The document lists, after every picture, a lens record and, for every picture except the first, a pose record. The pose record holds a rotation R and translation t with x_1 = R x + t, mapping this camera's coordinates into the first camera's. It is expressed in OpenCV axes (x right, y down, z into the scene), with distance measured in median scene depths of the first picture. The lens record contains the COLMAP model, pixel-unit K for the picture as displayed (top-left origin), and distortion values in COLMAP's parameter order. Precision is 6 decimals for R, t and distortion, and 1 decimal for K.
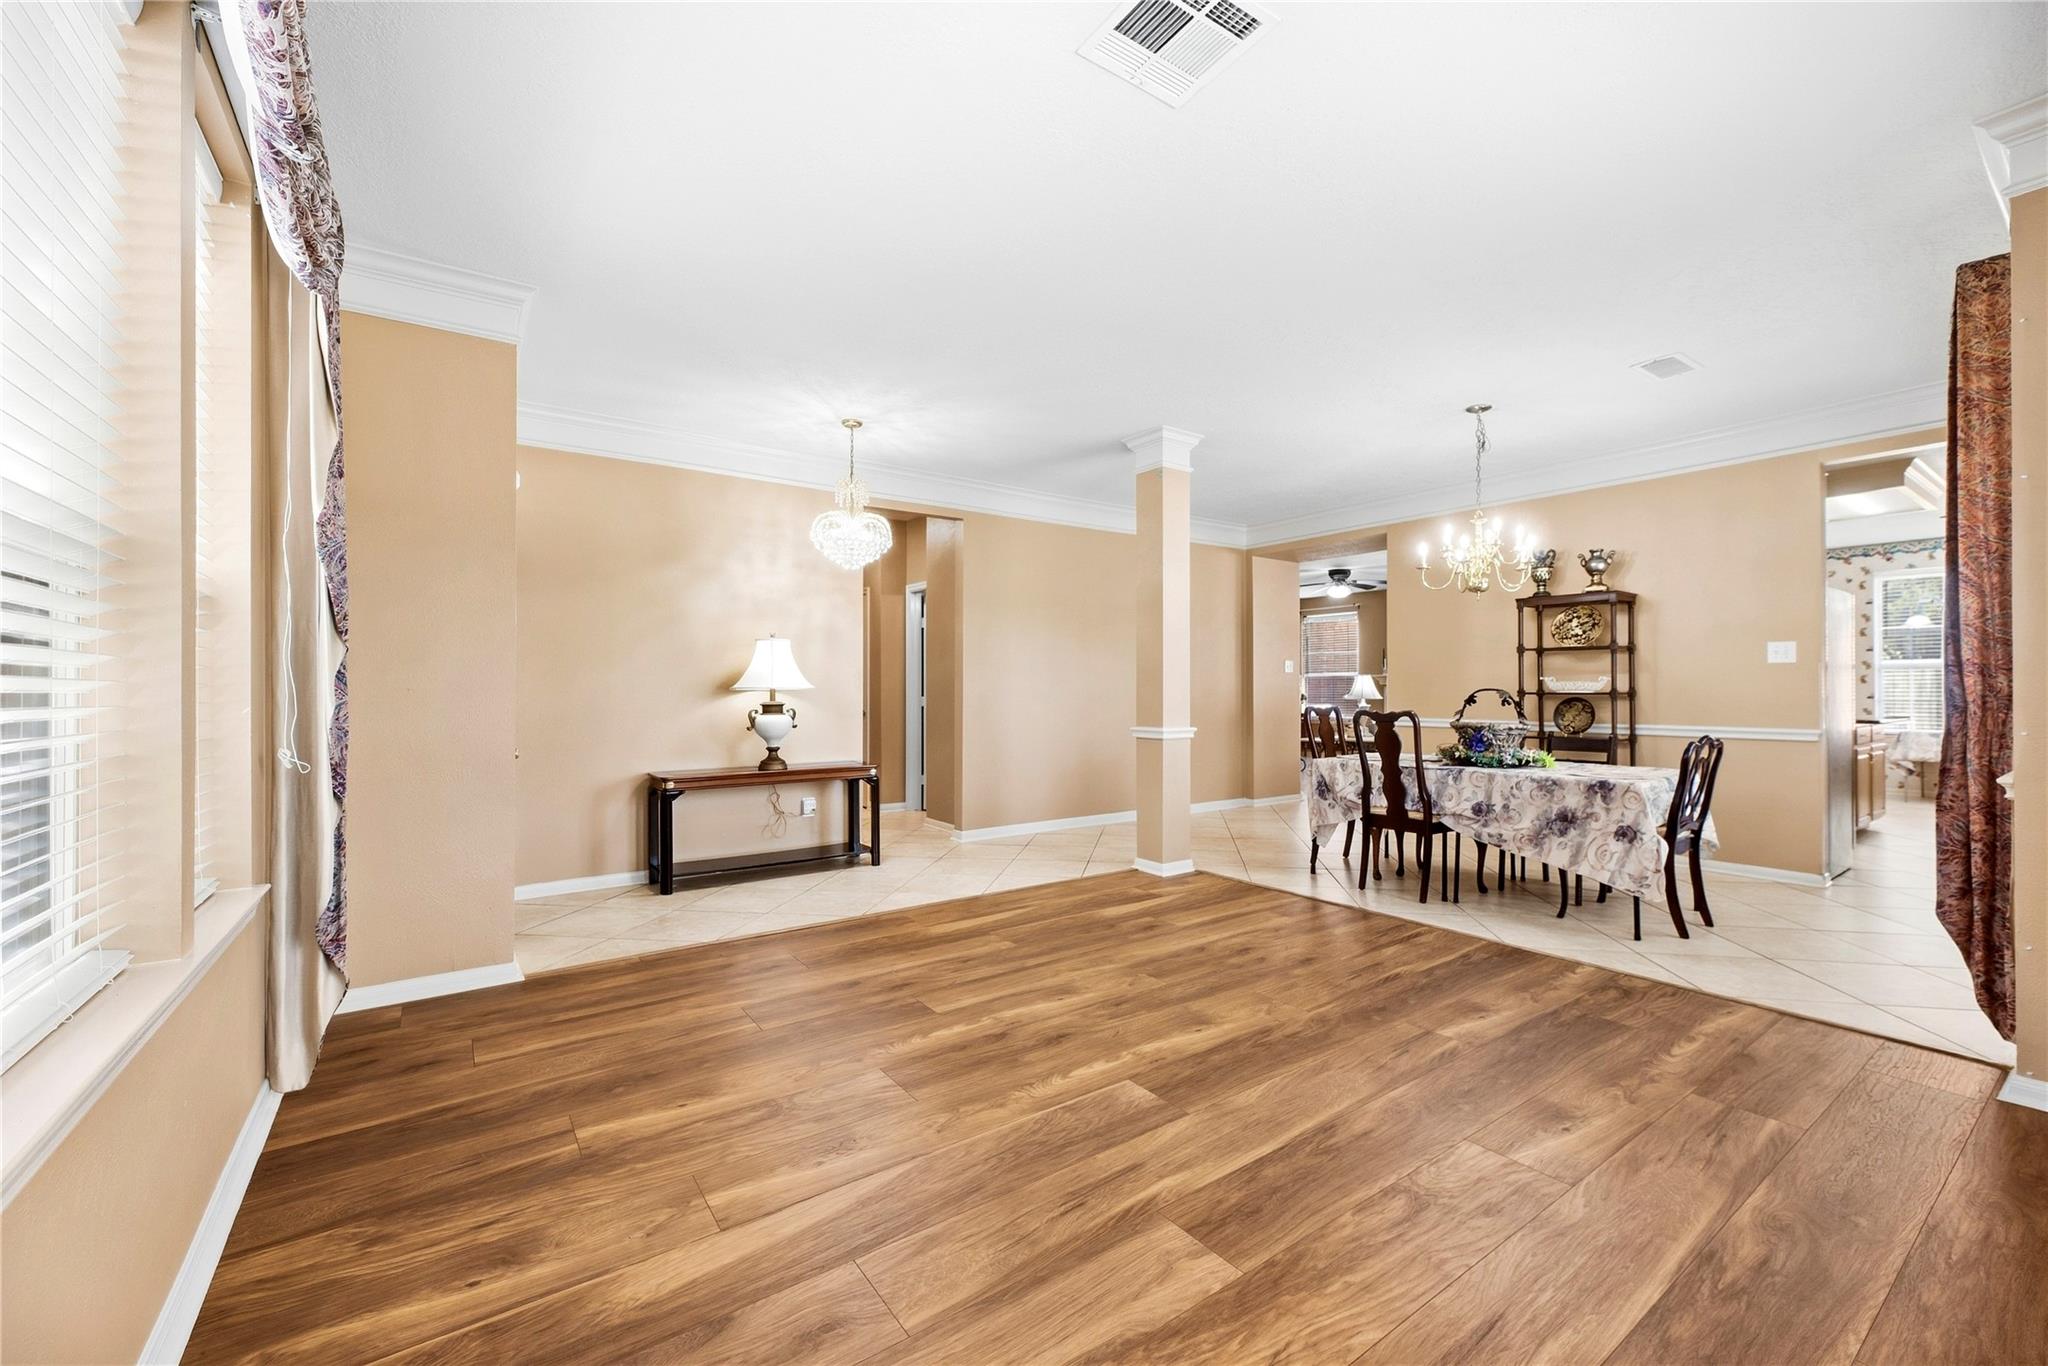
lens RADIAL K [[825.8, 0, 1030.8], [0, 825.8, 691.1], [0, 0, 1]] dist [0.002620, 0.000402]
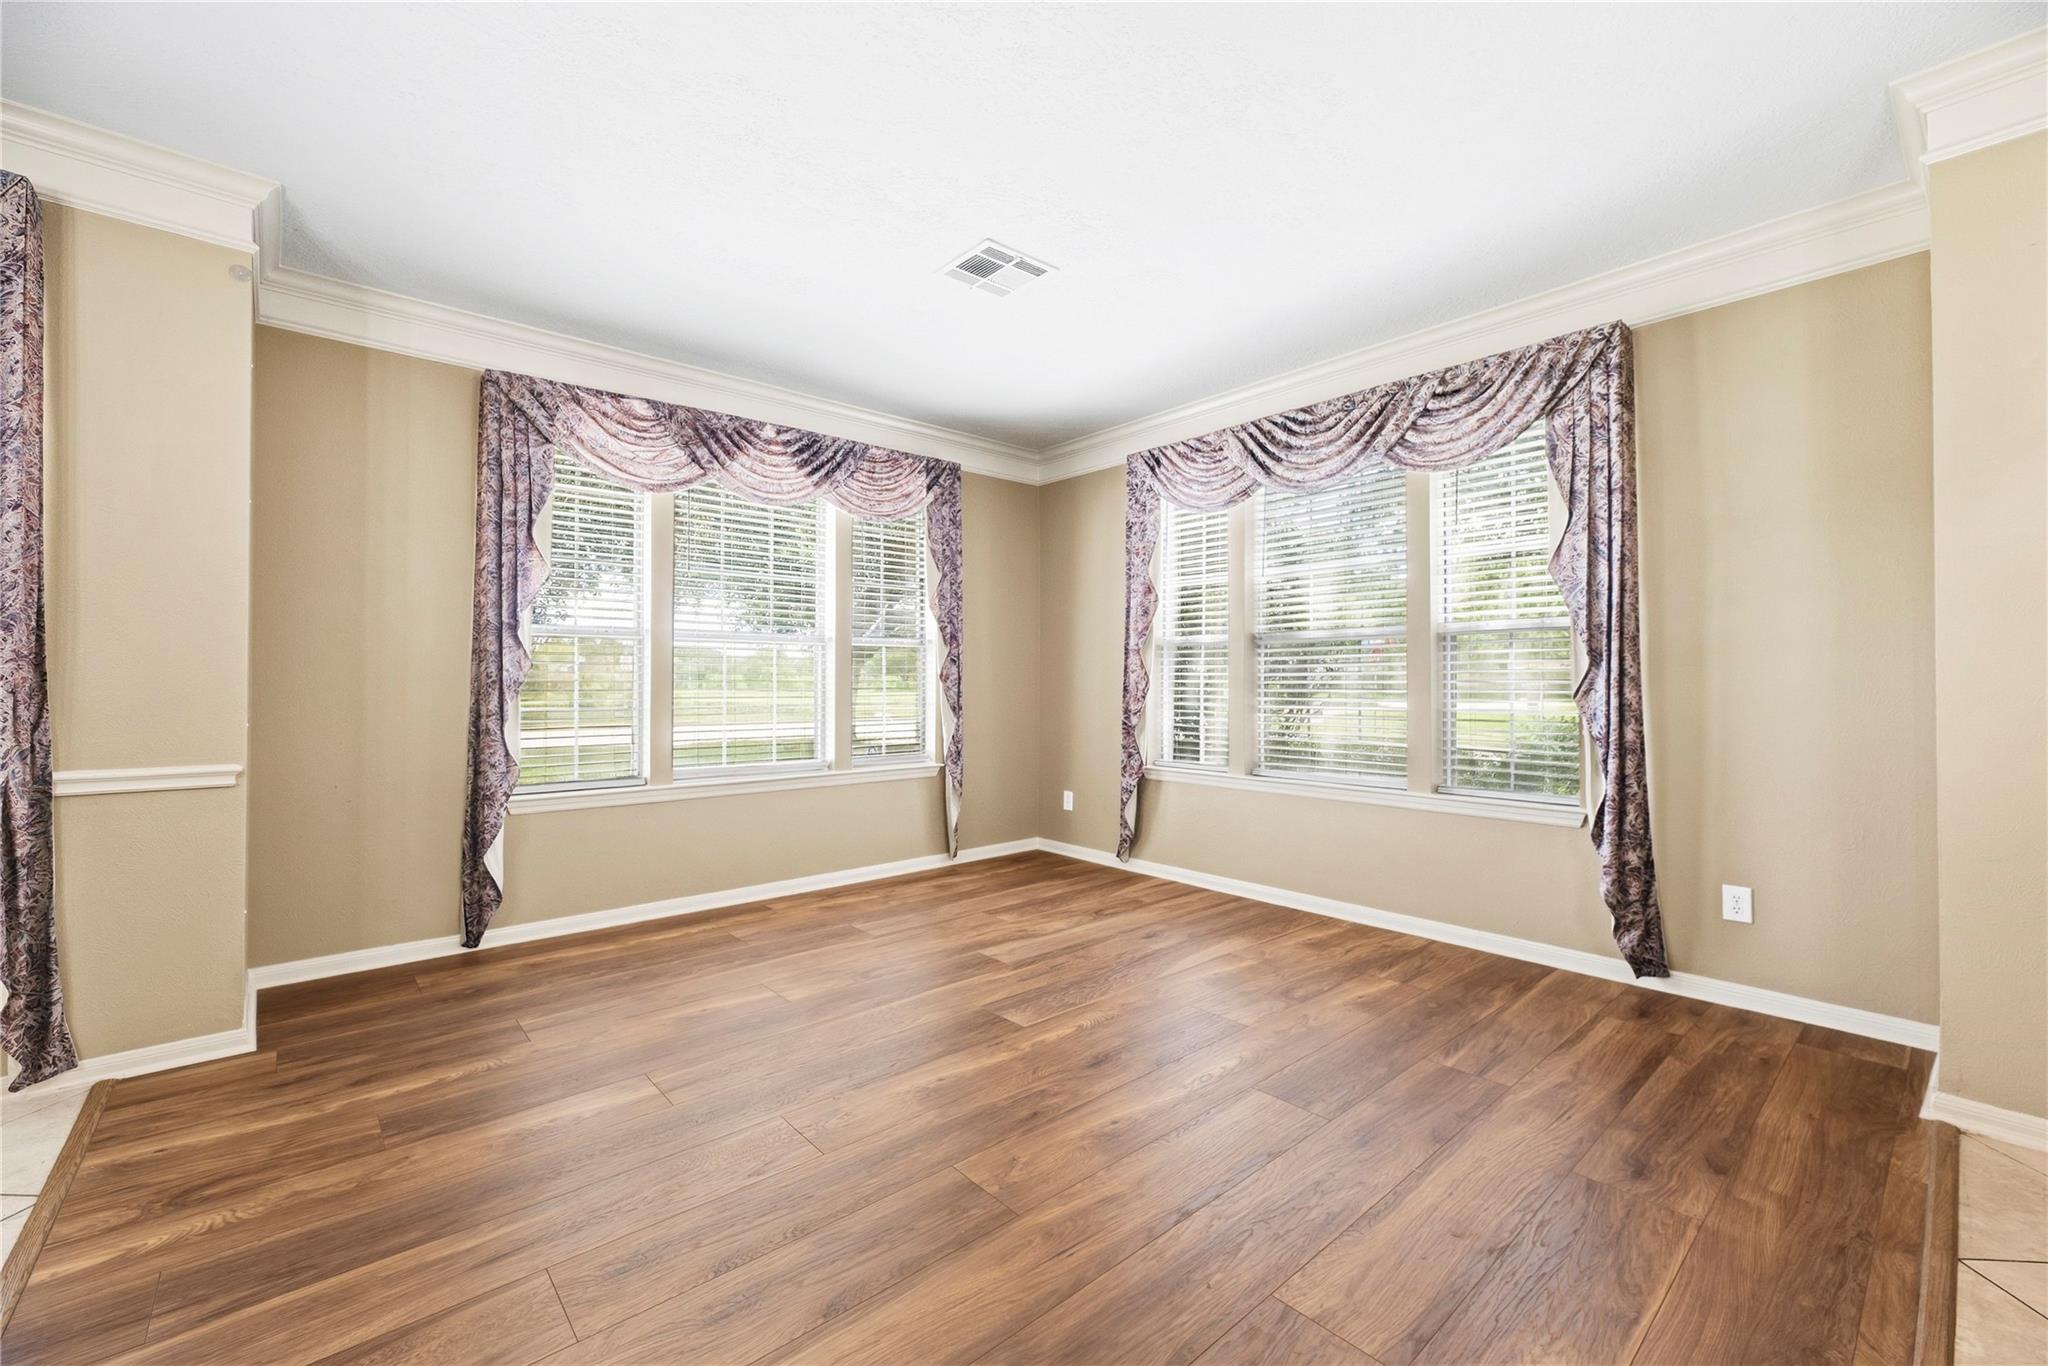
lens RADIAL K [[825.8, 0, 1030.8], [0, 825.8, 691.1], [0, 0, 1]] dist [0.002620, 0.000402]
pose [[-0.994544, 0.003420, -0.104264, 0.233401], [0.002645, 0.999968, 0.007565, -0.000895], [0.104286, 0.007248, -0.994521, 2.194062]]
